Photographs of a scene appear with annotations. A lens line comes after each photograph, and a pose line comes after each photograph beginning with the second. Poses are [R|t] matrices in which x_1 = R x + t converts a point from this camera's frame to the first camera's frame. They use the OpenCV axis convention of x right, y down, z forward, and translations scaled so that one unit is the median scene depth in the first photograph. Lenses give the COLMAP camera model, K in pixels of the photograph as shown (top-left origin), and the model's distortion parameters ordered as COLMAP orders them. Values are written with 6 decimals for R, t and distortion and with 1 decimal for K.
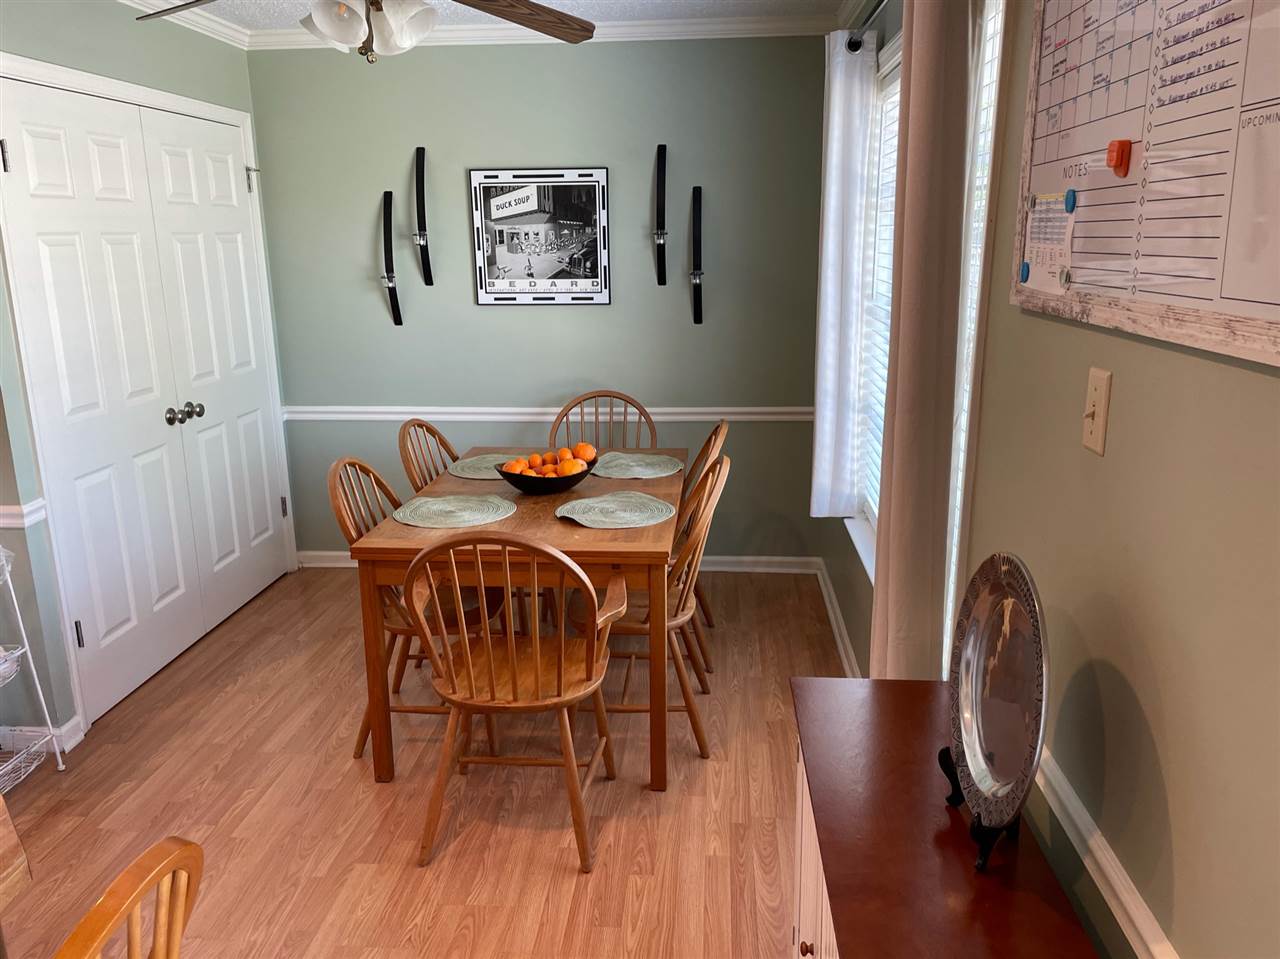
lens RADIAL K [[976.9, 0, 641.8], [0, 976.9, 474.7], [0, 0, 1]] dist [-0.011351, -0.011886]
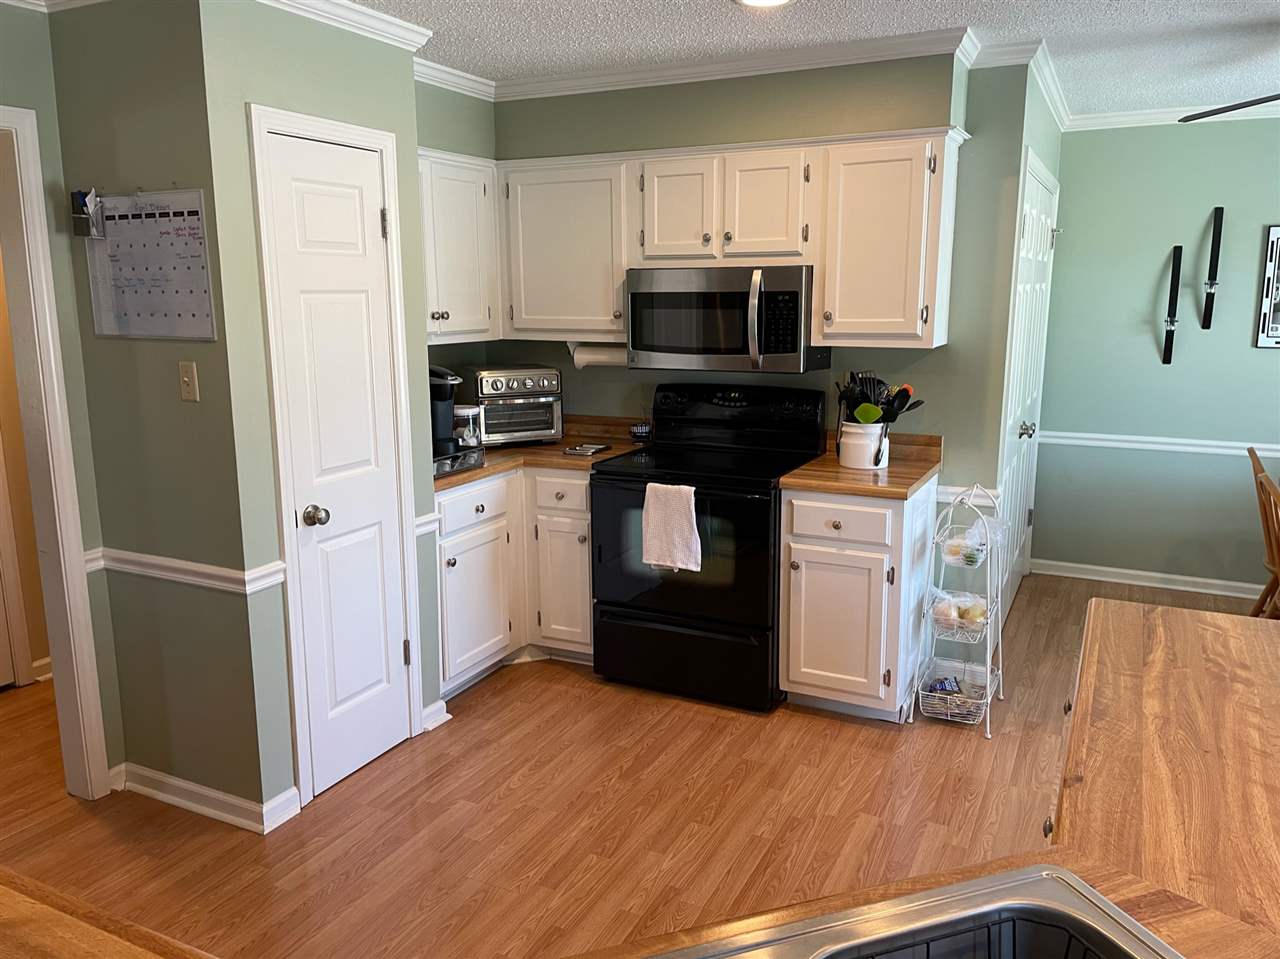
lens RADIAL K [[976.9, 0, 638.2], [0, 976.9, 483.1], [0, 0, 1]] dist [-0.011351, -0.011886]
pose [[0.922702, 0.076441, -0.377860, -0.384352], [-0.091218, 0.995602, -0.021337, 0.063243], [0.374567, 0.054155, 0.925617, -0.255443]]
